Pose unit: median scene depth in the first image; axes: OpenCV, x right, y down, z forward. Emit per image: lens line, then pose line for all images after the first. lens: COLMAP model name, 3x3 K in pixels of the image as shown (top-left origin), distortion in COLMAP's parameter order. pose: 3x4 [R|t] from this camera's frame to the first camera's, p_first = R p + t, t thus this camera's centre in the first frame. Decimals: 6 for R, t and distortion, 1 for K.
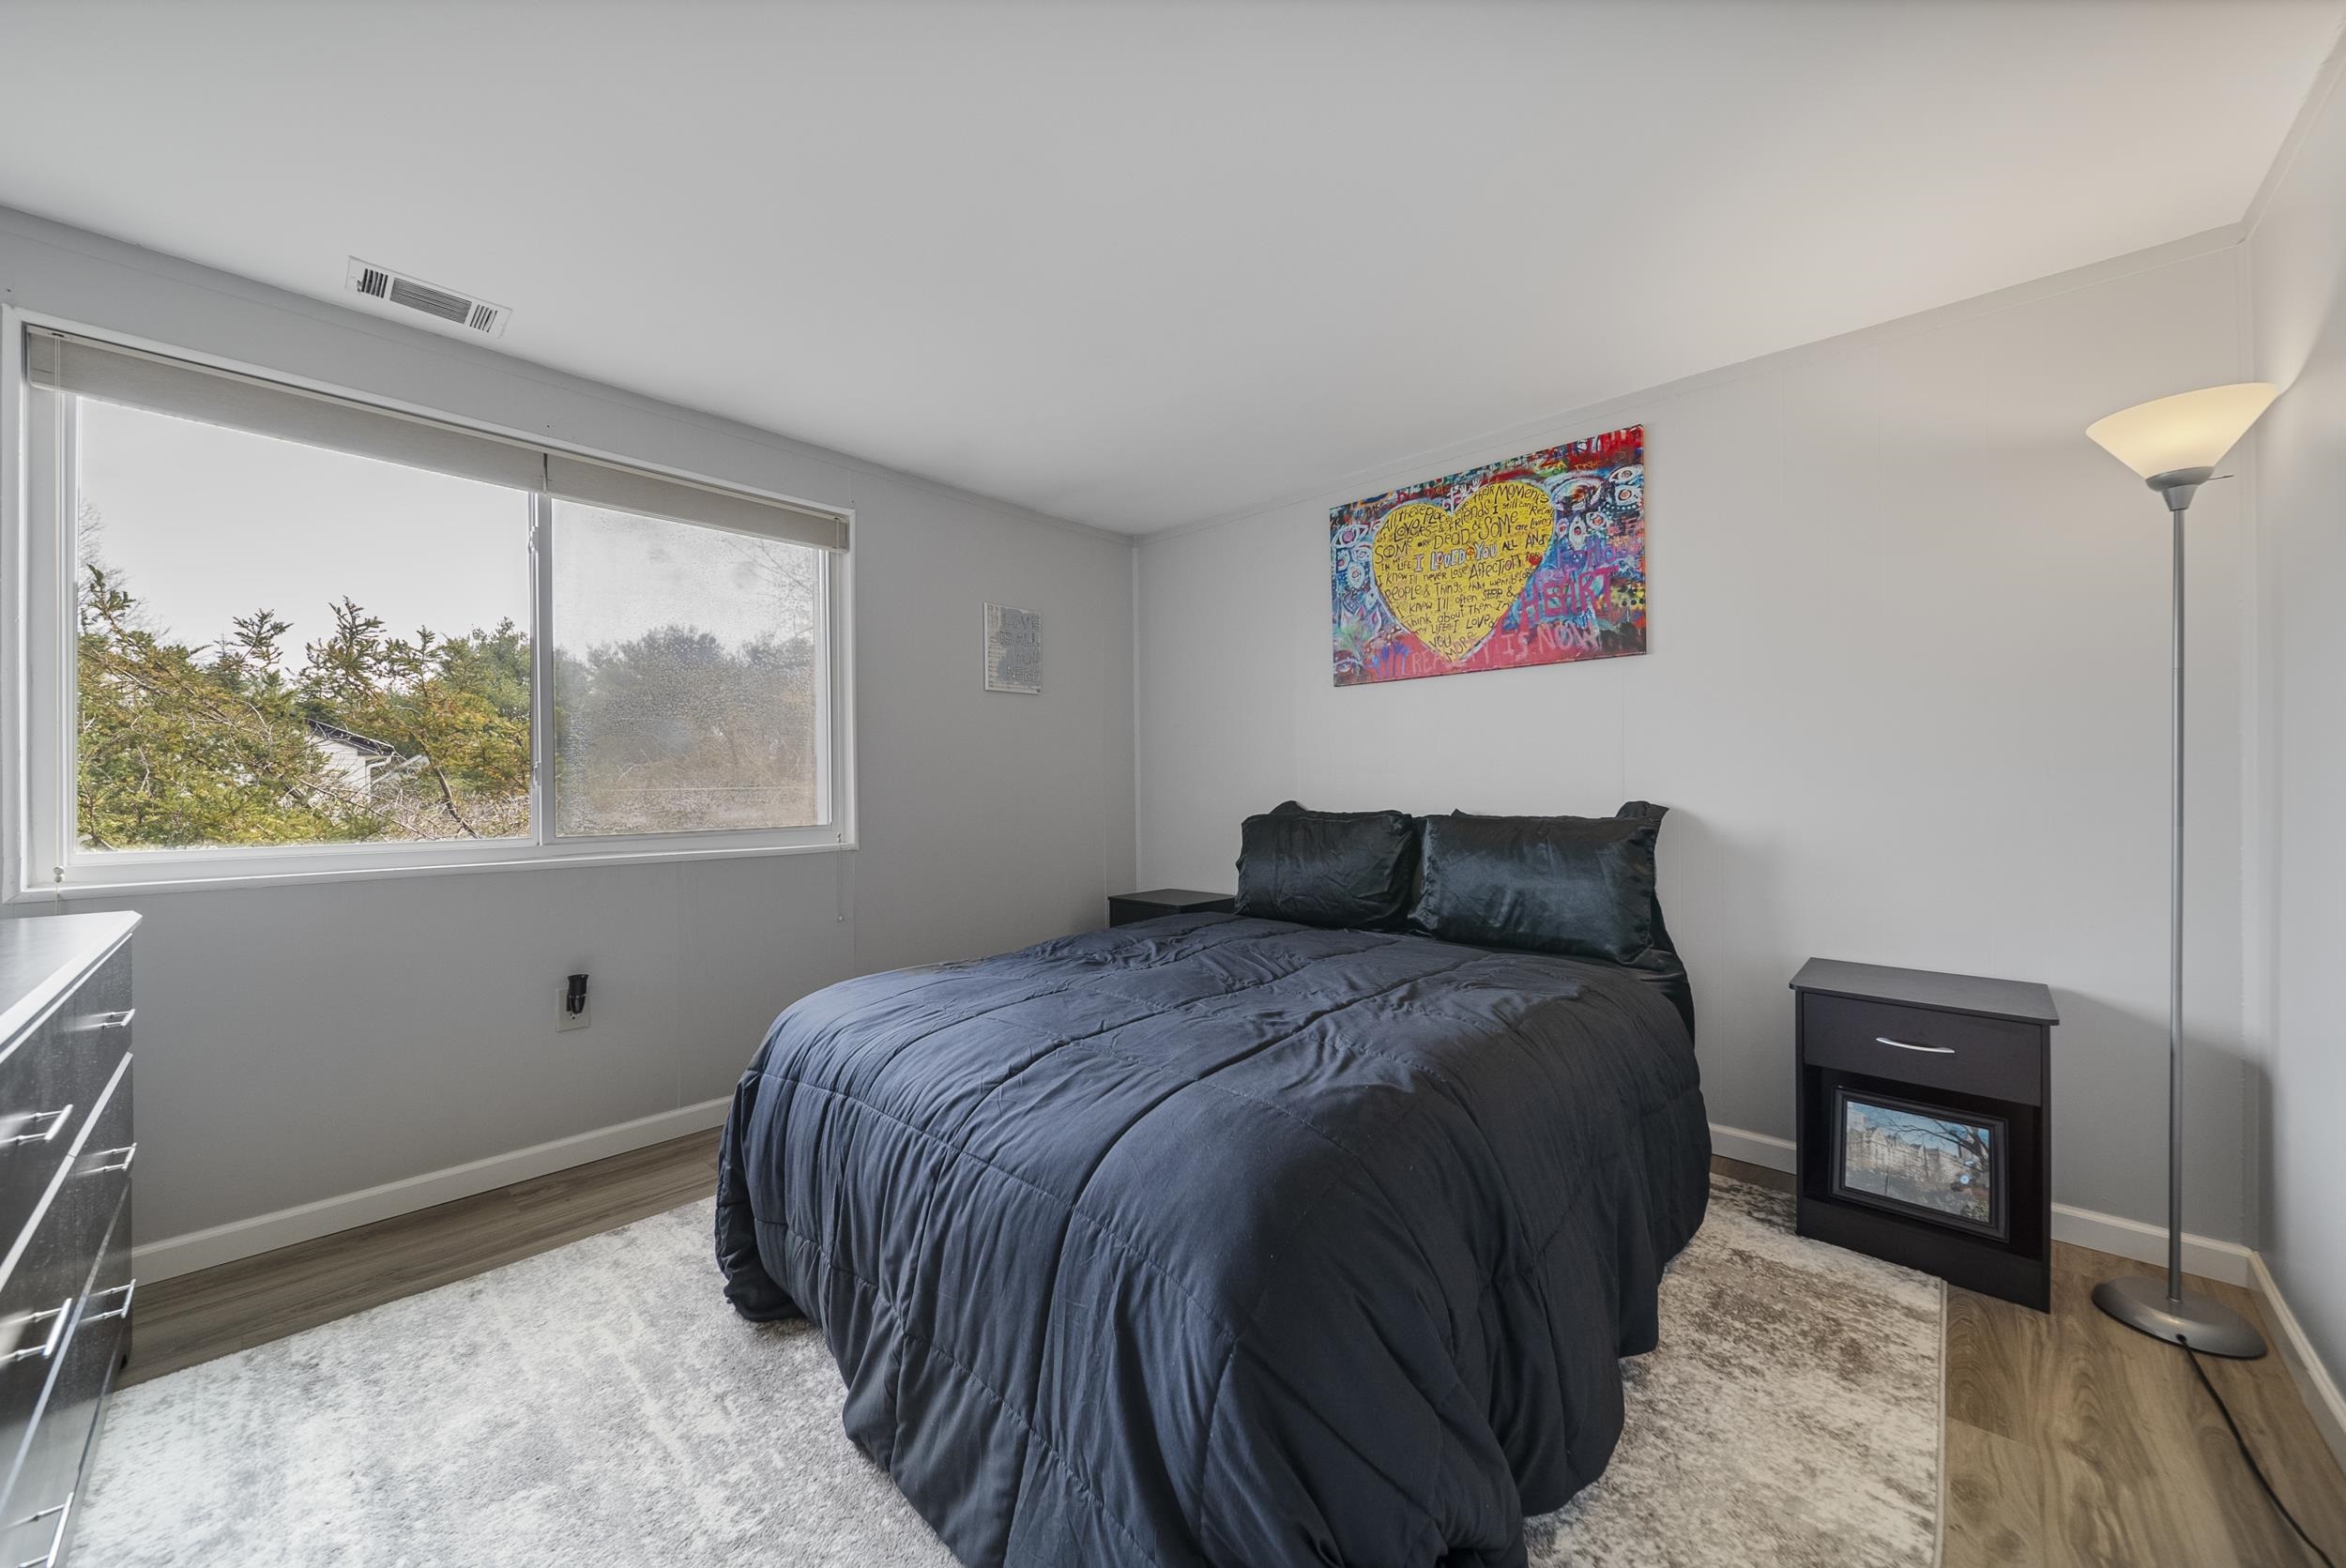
lens RADIAL K [[840.9, 0, 1171.1], [0, 840.9, 786.8], [0, 0, 1]] dist [0.001975, -0.001821]
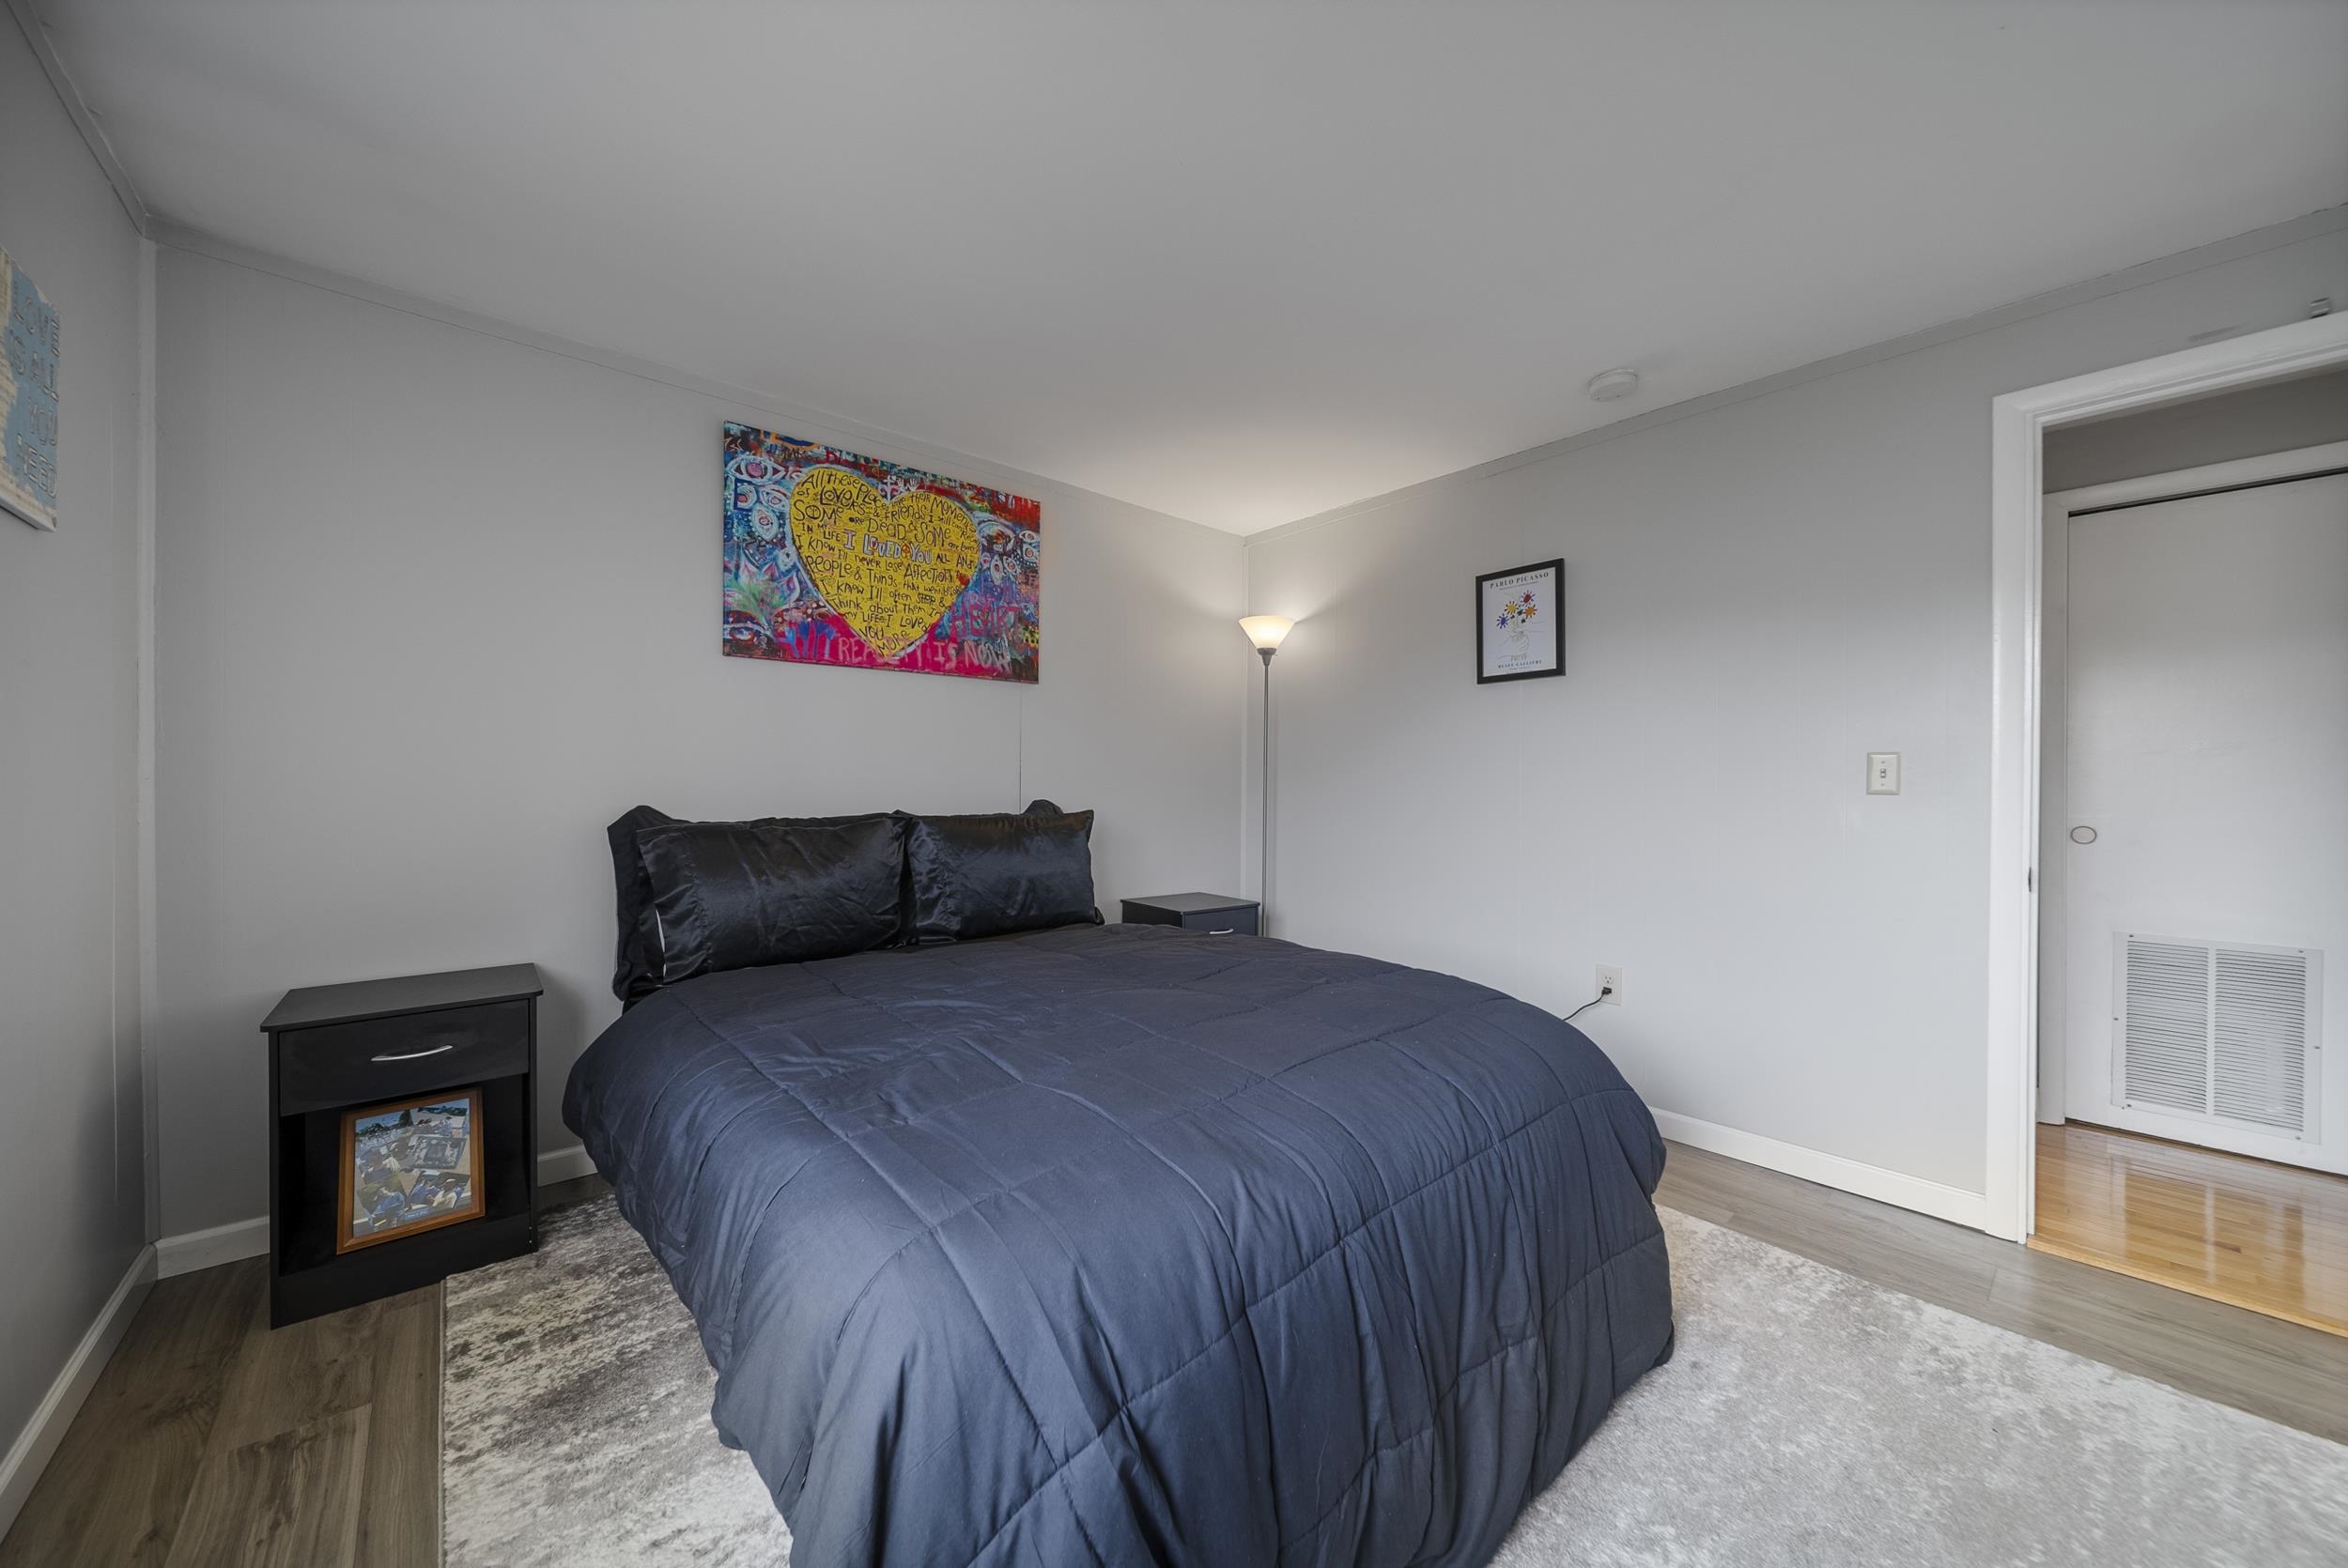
lens RADIAL K [[841.5, 0, 1172.1], [0, 841.5, 786.8], [0, 0, 1]] dist [0.001975, -0.001821]
pose [[0.093682, 0.008617, 0.995565, -0.605084], [0.000369, 0.999962, -0.008689, 0.007663], [-0.995602, 0.001182, 0.093675, 0.606668]]
